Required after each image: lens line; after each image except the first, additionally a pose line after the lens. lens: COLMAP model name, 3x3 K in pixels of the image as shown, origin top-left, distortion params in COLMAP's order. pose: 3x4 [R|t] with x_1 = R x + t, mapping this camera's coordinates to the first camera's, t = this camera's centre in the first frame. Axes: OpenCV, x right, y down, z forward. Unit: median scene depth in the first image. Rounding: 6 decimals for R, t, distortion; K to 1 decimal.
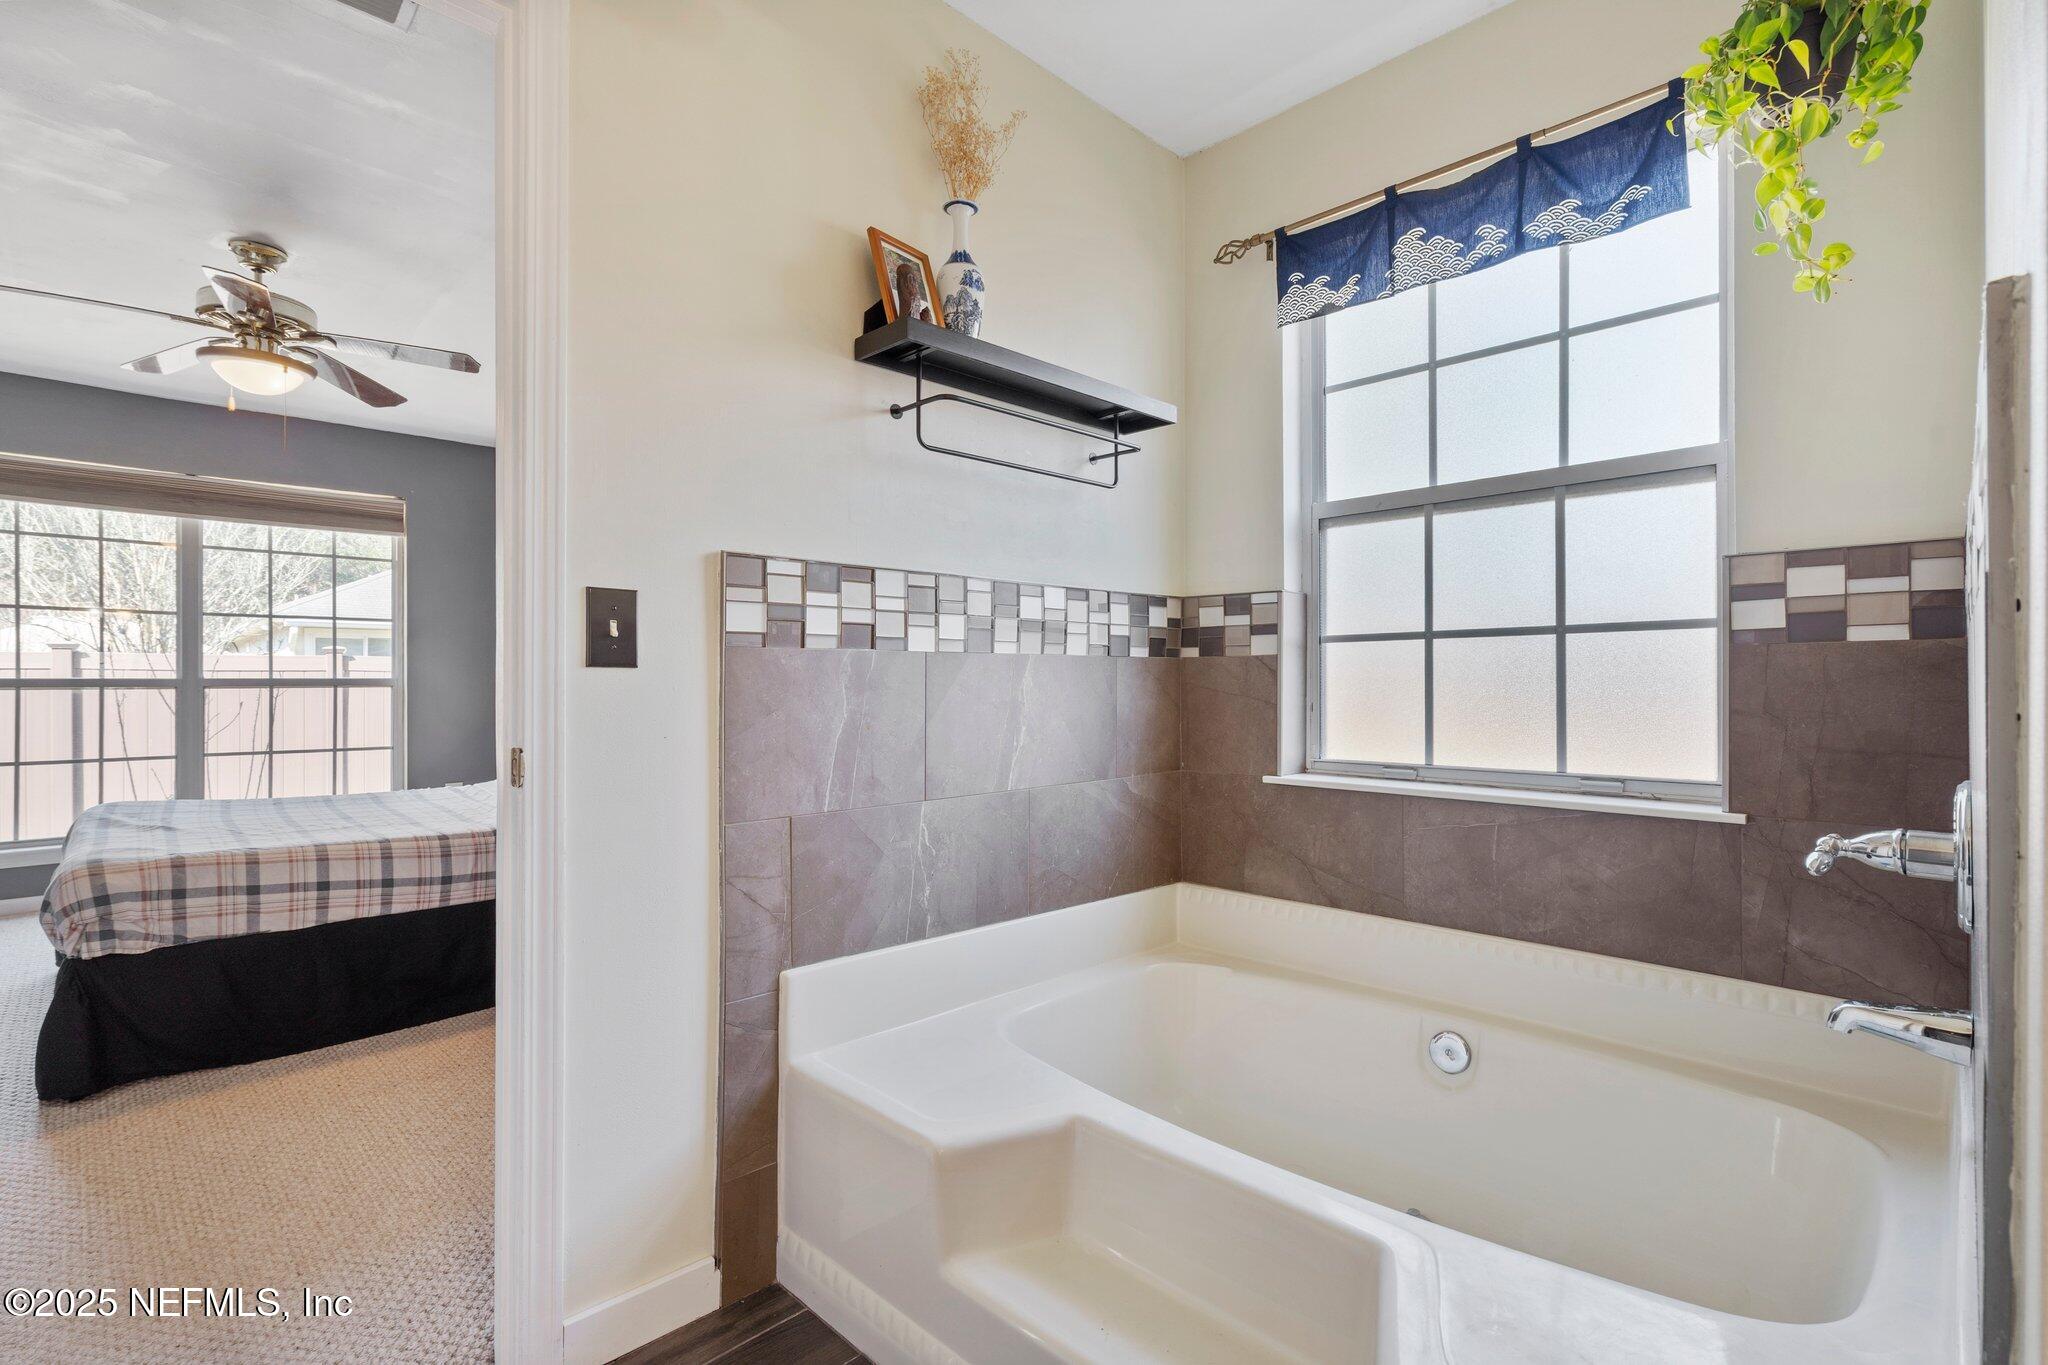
lens RADIAL K [[949.5, 0, 1002.9], [0, 949.5, 677.5], [0, 0, 1]] dist [0.005207, 0.000830]
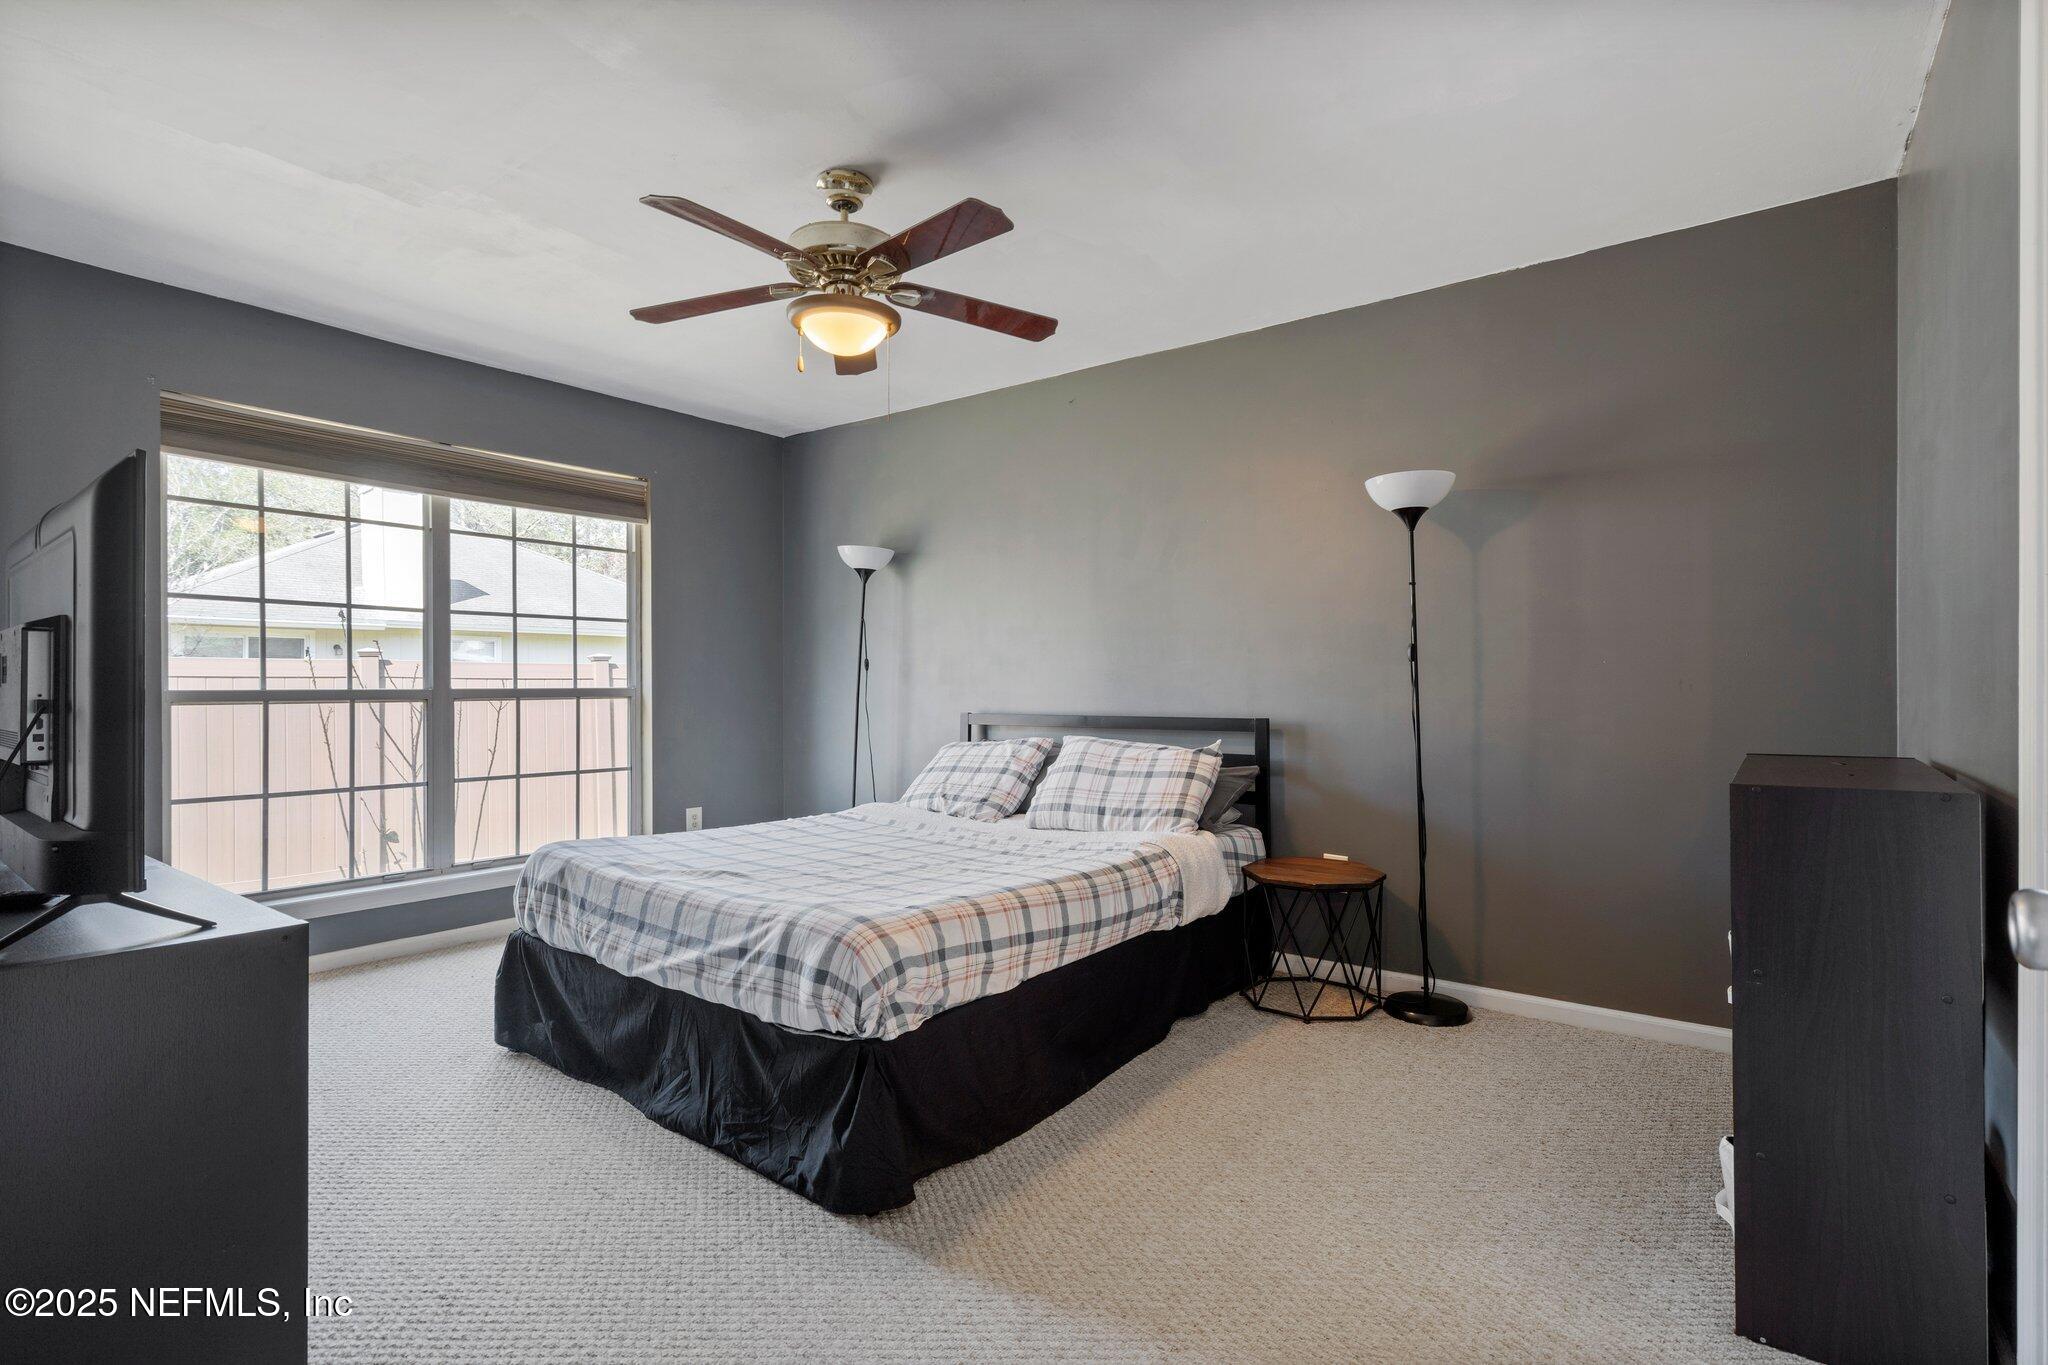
lens RADIAL K [[974.5, 0, 1024.0], [0, 974.5, 682.5], [0, 0, 1]] dist [-0.001377, 0.000122]
pose [[0.986746, -0.000217, 0.162273, -0.488722], [0.000121, 1.000000, 0.000602, -0.005102], [-0.162273, -0.000574, 0.986746, 0.081352]]
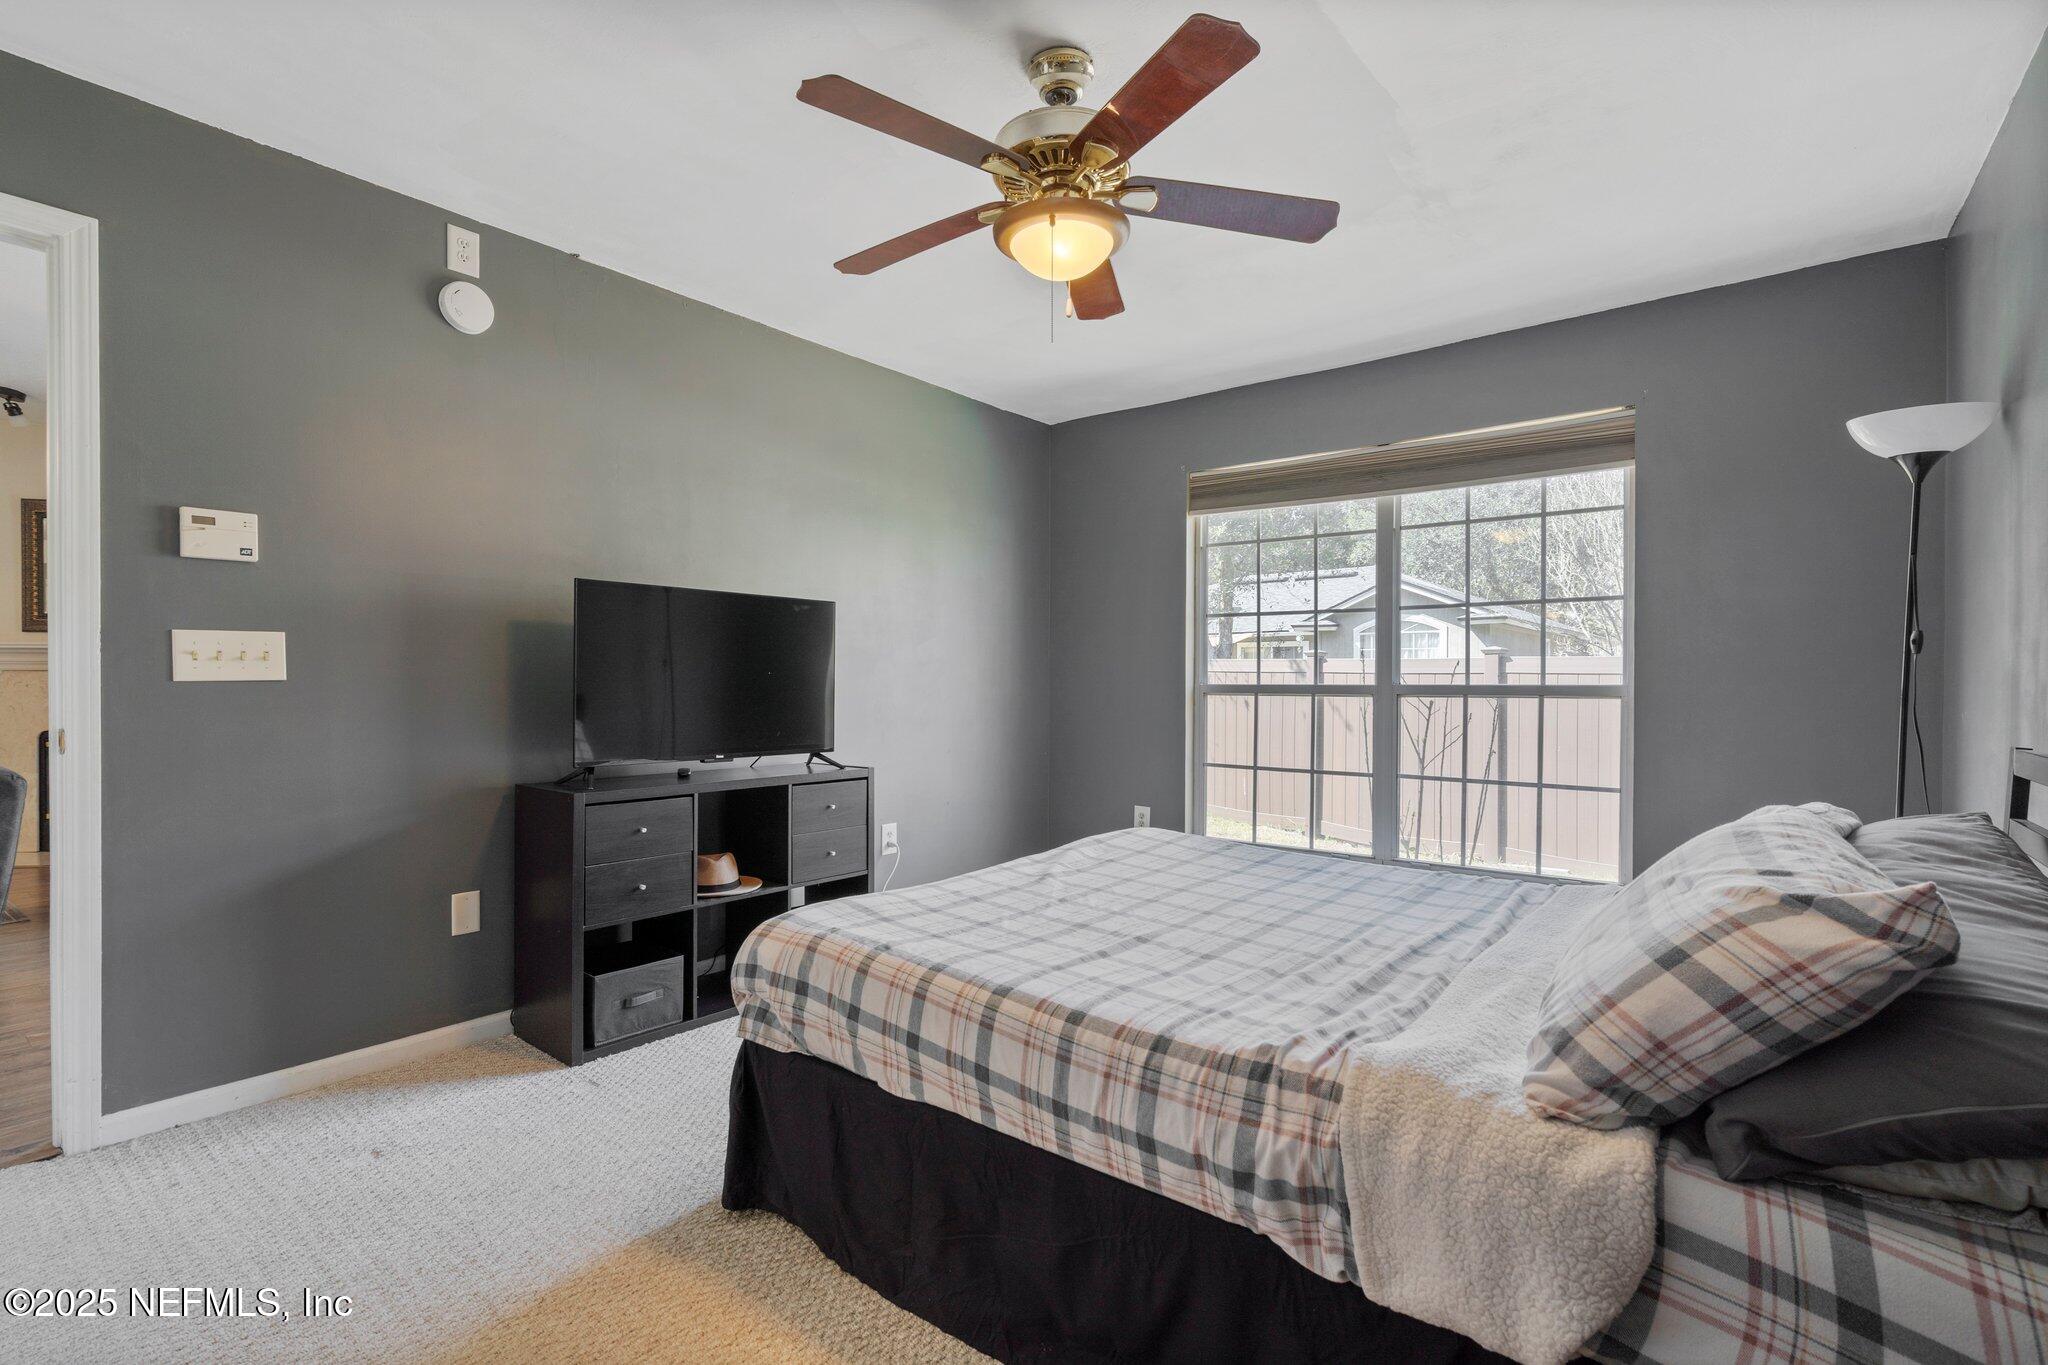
lens RADIAL K [[937.2, 0, 1024.0], [0, 937.2, 682.5], [0, 0, 1]] dist [-0.001001, 0.000109]
pose [[0.142984, 0.002730, -0.989721, -0.070318], [0.001677, 0.999994, 0.003001, -0.003865], [0.989724, -0.002089, 0.142979, 0.560372]]
